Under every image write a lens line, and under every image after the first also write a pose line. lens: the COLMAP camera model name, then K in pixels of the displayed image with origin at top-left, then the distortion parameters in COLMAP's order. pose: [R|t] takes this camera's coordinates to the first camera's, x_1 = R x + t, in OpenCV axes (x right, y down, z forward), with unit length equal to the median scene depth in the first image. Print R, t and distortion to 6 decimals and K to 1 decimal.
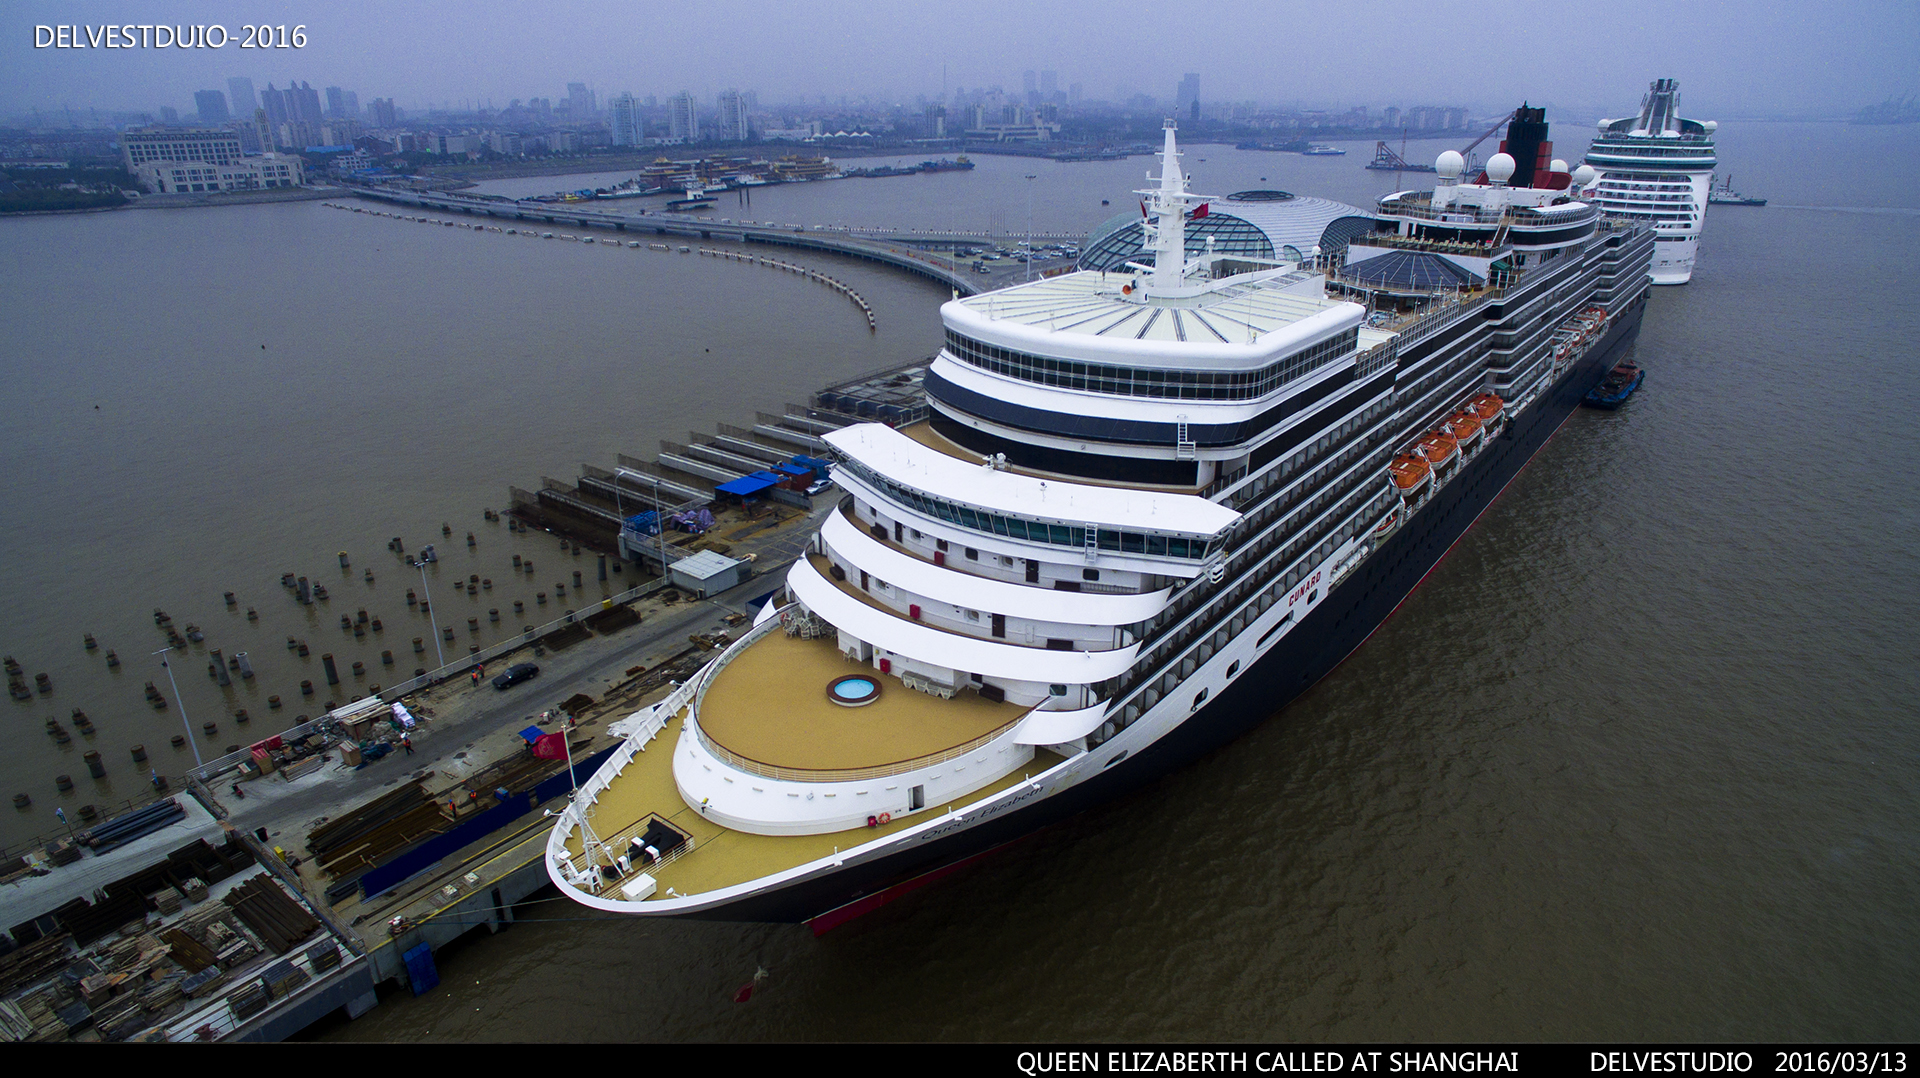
lens RADIAL K [[1042.1, 0, 953.7], [0, 1042.1, 547.7], [0, 0, 1]] dist [-0.114984, 0.072167]
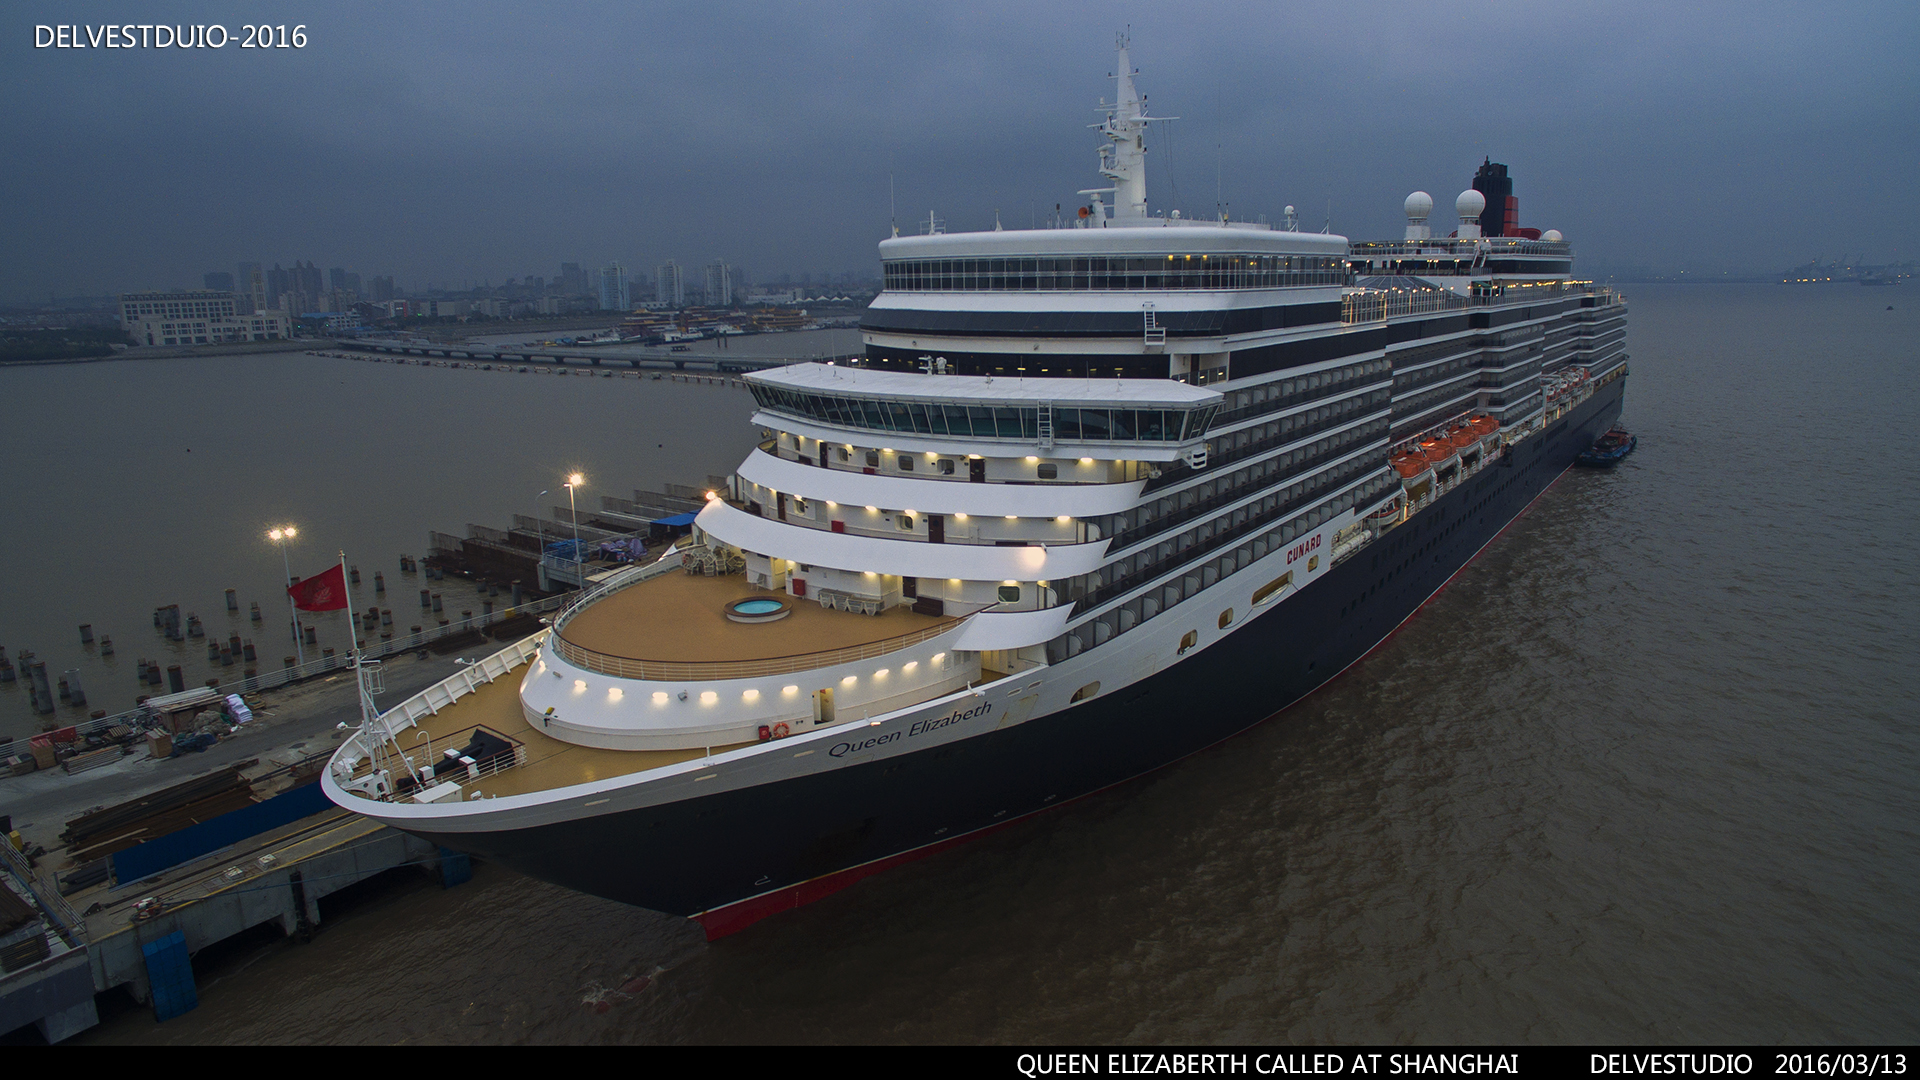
lens RADIAL K [[1042.1, 0, 953.7], [0, 1042.1, 548.7], [0, 0, 1]] dist [-0.114984, 0.072167]
pose [[0.999787, -0.014378, 0.014808, 0.037837], [0.016596, 0.986547, -0.162632, 0.189848], [-0.012270, 0.162843, 0.986576, 0.164958]]
